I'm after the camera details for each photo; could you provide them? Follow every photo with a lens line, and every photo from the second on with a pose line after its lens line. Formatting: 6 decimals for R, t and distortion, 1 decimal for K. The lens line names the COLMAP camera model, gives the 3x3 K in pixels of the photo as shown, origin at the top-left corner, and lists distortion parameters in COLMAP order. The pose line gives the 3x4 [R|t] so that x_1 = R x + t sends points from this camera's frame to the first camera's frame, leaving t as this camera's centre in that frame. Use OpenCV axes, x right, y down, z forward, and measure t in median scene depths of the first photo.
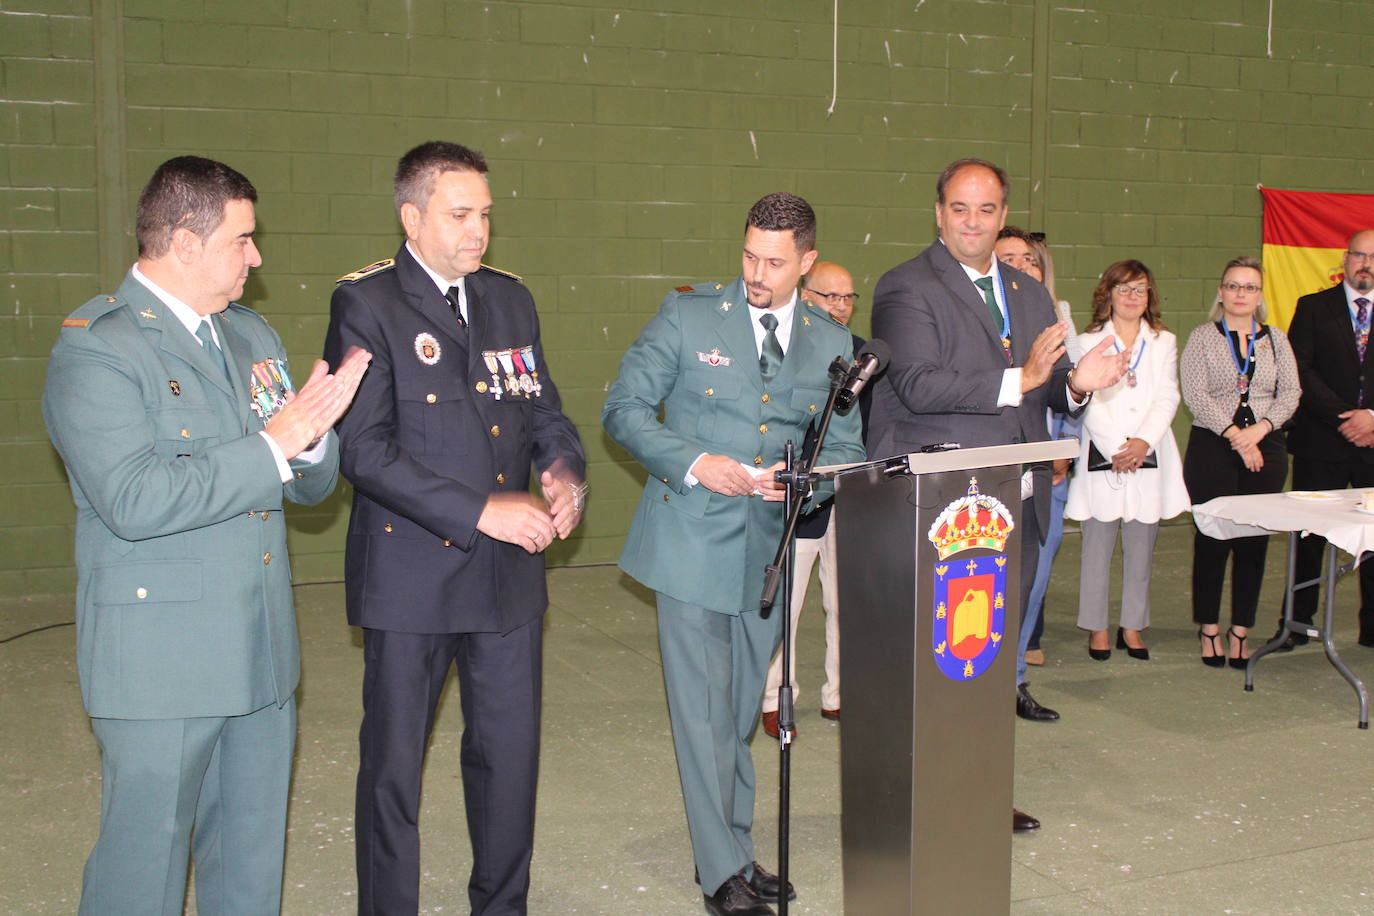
lens RADIAL K [[1667.4, 0, 685.2], [0, 1667.4, 465.3], [0, 0, 1]] dist [-0.111911, 0.183154]
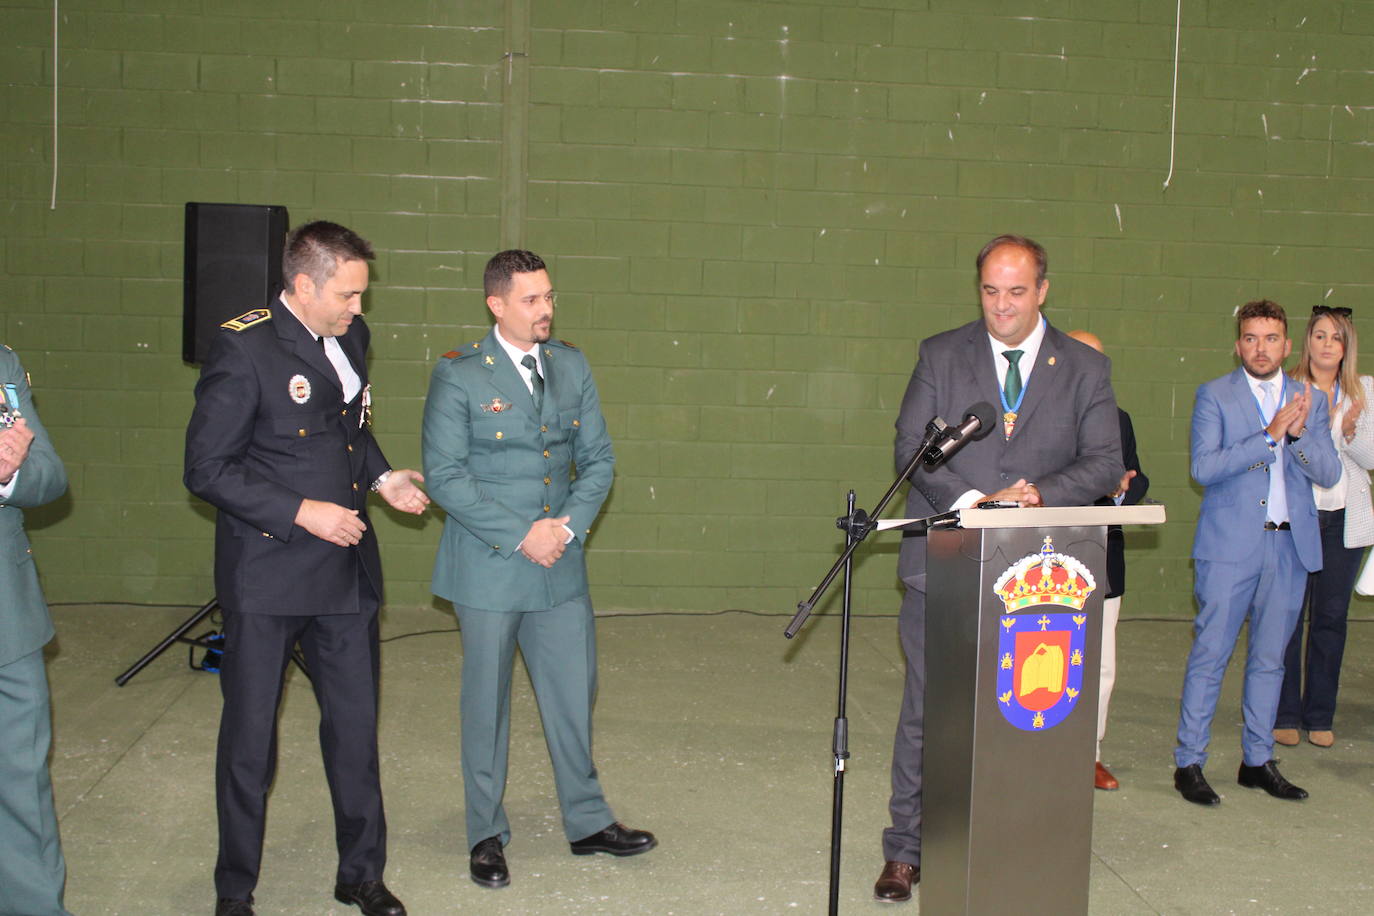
lens RADIAL K [[1613.3, 0, 687.0], [0, 1613.3, 458.0], [0, 0, 1]] dist [-0.085393, 0.031794]
pose [[0.949839, 0.045443, -0.309421, 0.138851], [-0.057798, 0.997851, -0.030877, 0.001297], [0.307353, 0.047212, 0.950424, -0.016136]]
